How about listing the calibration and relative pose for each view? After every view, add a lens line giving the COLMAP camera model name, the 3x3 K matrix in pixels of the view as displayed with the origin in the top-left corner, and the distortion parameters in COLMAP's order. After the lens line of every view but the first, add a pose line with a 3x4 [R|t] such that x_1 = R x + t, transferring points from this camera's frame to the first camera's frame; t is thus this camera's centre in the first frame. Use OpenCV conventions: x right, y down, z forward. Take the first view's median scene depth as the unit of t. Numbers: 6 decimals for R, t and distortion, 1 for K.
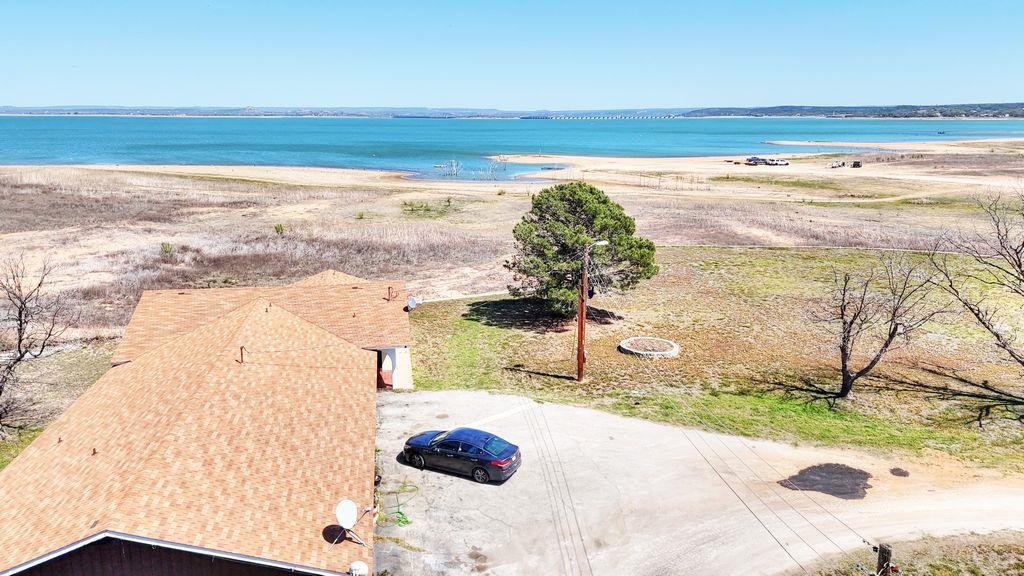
lens RADIAL K [[730.5, 0, 512.0], [0, 730.5, 288.0], [0, 0, 1]] dist [0.080469, -0.105968]
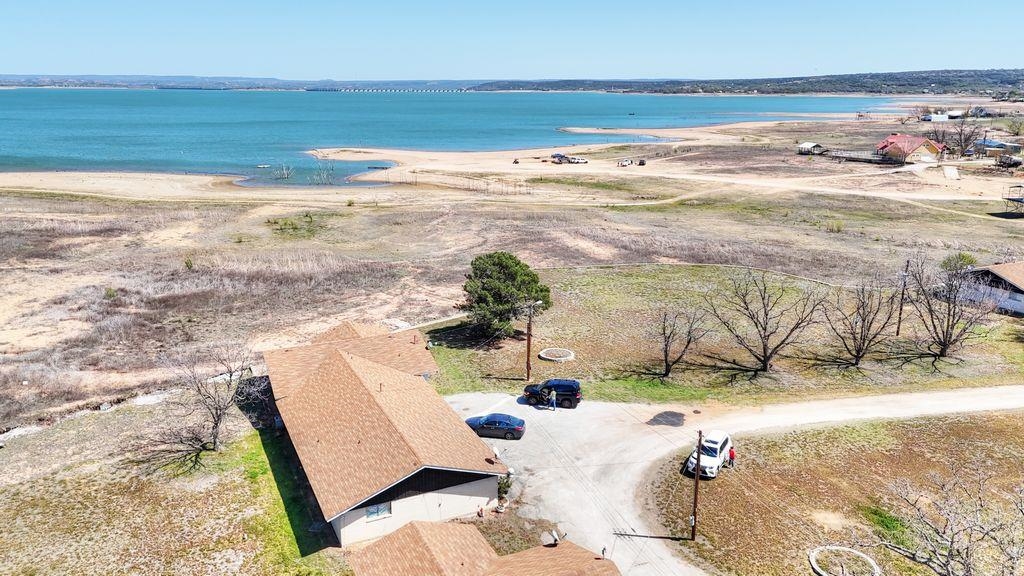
lens RADIAL K [[730.5, 0, 512.0], [0, 730.5, 288.0], [0, 0, 1]] dist [0.080469, -0.105968]
pose [[0.964470, -0.064392, 0.256224, -0.282240], [0.057215, 0.997735, 0.035374, -0.117197], [-0.257922, -0.019457, 0.965970, -0.496647]]
